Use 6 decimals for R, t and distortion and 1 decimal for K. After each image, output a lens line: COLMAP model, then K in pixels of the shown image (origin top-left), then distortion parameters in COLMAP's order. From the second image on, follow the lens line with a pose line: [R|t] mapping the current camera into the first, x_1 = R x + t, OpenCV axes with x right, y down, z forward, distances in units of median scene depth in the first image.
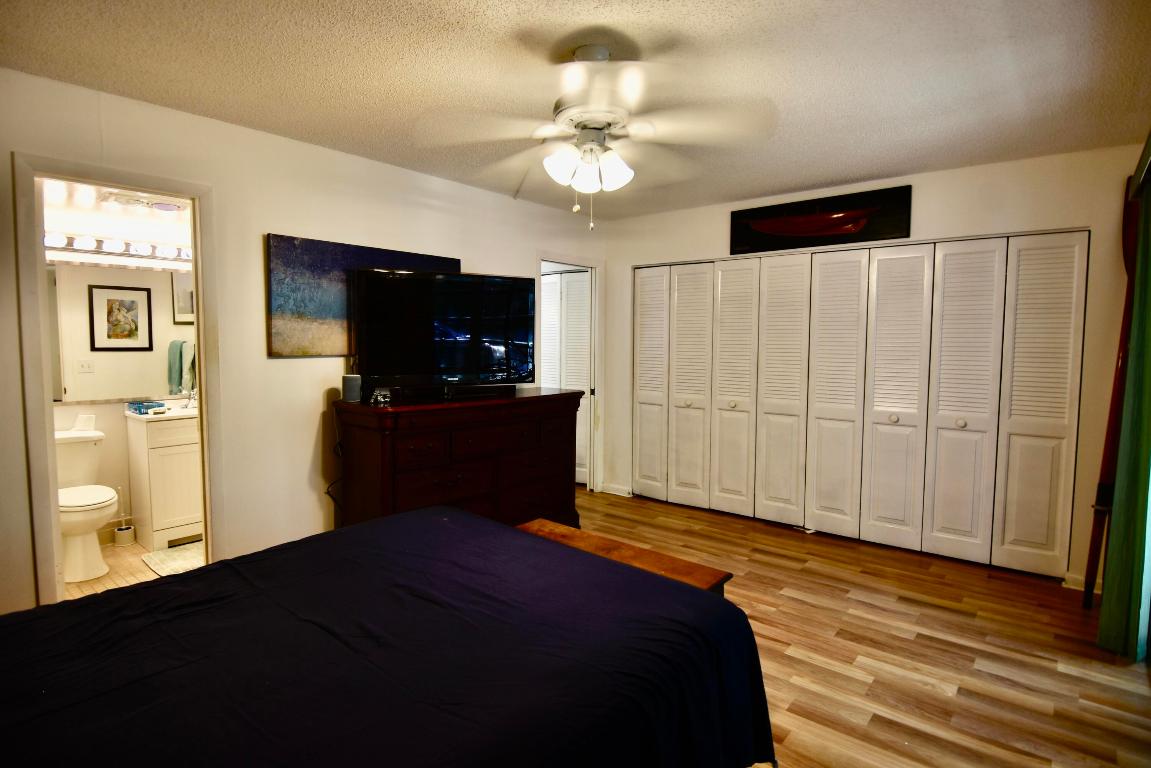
lens RADIAL K [[602.8, 0, 576.3], [0, 602.8, 378.6], [0, 0, 1]] dist [0.034864, -0.037530]
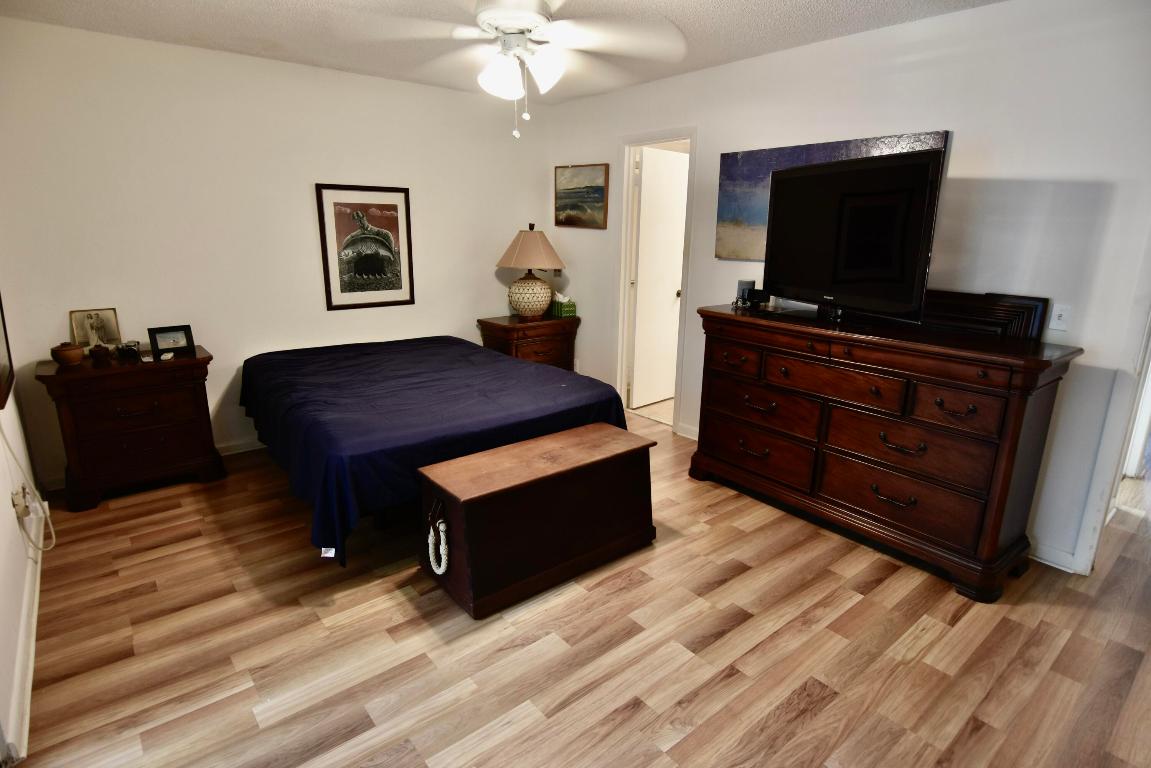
lens RADIAL K [[602.8, 0, 576.3], [0, 602.8, 378.6], [0, 0, 1]] dist [0.034864, -0.037530]
pose [[-0.194625, 0.231467, -0.953176, 0.650330], [-0.076395, 0.965229, 0.249993, -0.070243], [0.977898, 0.121473, -0.170175, 0.792316]]
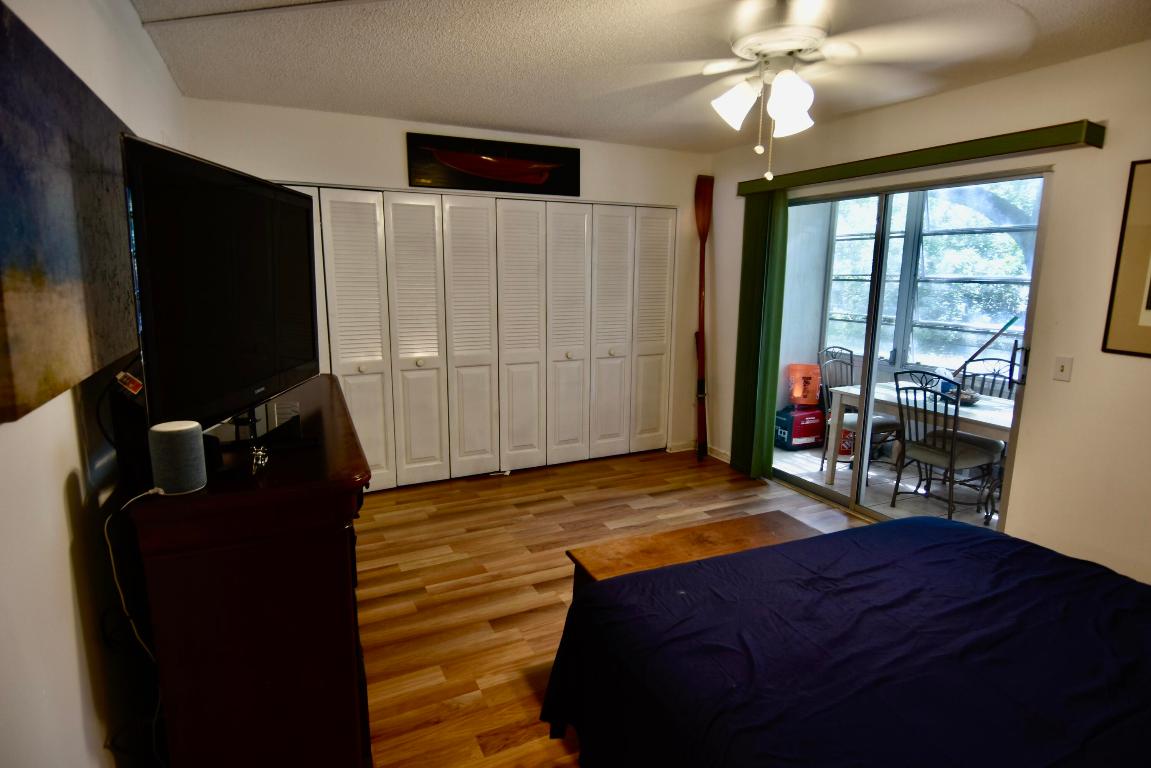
lens RADIAL K [[602.8, 0, 576.3], [0, 602.8, 378.6], [0, 0, 1]] dist [0.034864, -0.037530]
pose [[0.423296, -0.163537, 0.891109, -0.529998], [0.053133, 0.986362, 0.155779, -0.072399], [-0.904432, -0.018593, 0.426212, 0.520693]]
